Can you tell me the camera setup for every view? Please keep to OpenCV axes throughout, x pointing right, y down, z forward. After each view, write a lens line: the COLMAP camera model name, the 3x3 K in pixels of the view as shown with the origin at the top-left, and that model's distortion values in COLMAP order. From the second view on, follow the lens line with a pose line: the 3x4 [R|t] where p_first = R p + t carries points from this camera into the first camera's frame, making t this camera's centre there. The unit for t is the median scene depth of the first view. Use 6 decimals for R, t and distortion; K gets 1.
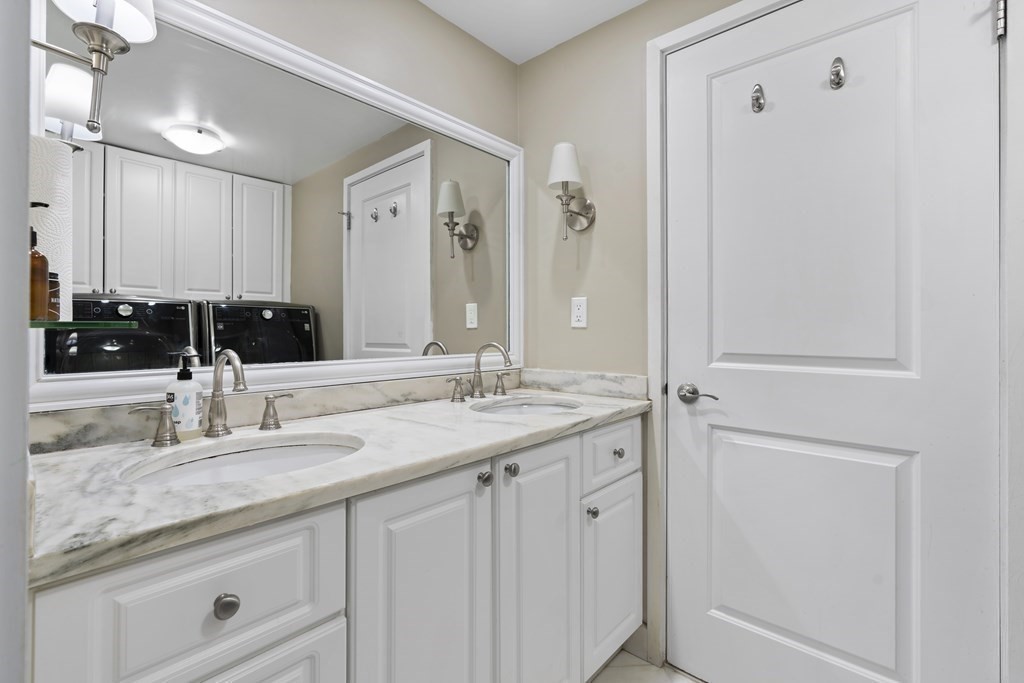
lens RADIAL K [[456.8, 0, 495.1], [0, 456.8, 327.1], [0, 0, 1]] dist [-0.006857, 0.001239]
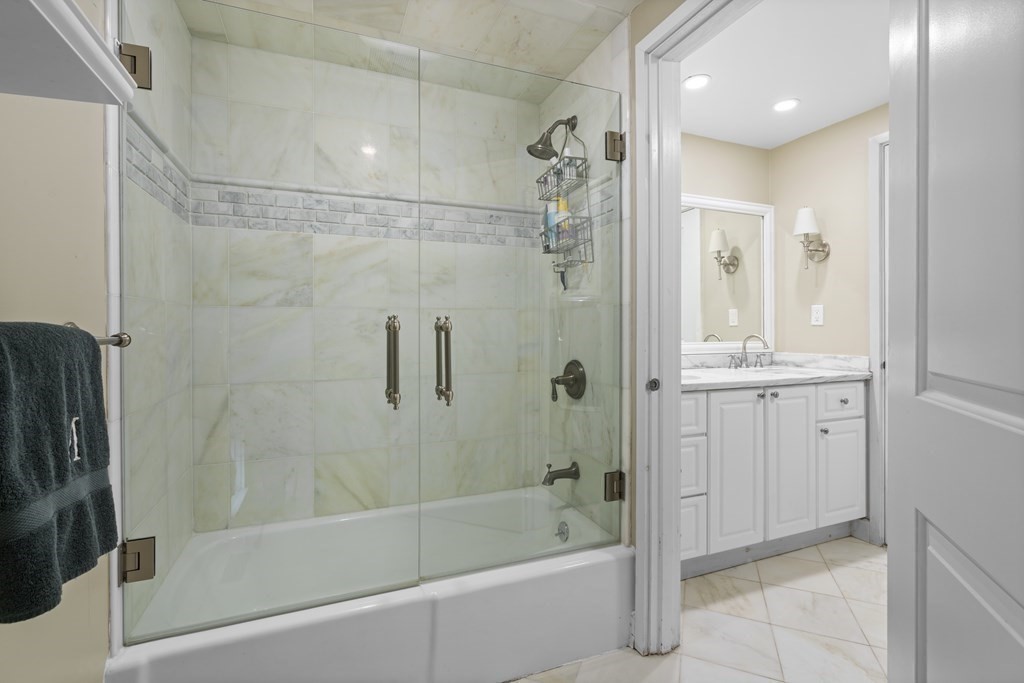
lens RADIAL K [[456.8, 0, 507.1], [0, 456.8, 329.2], [0, 0, 1]] dist [-0.006857, 0.001239]
pose [[0.905069, -0.003353, -0.425251, -0.111073], [0.007923, 0.999928, 0.008976, -0.007413], [0.425190, -0.011493, 0.905031, -0.846392]]
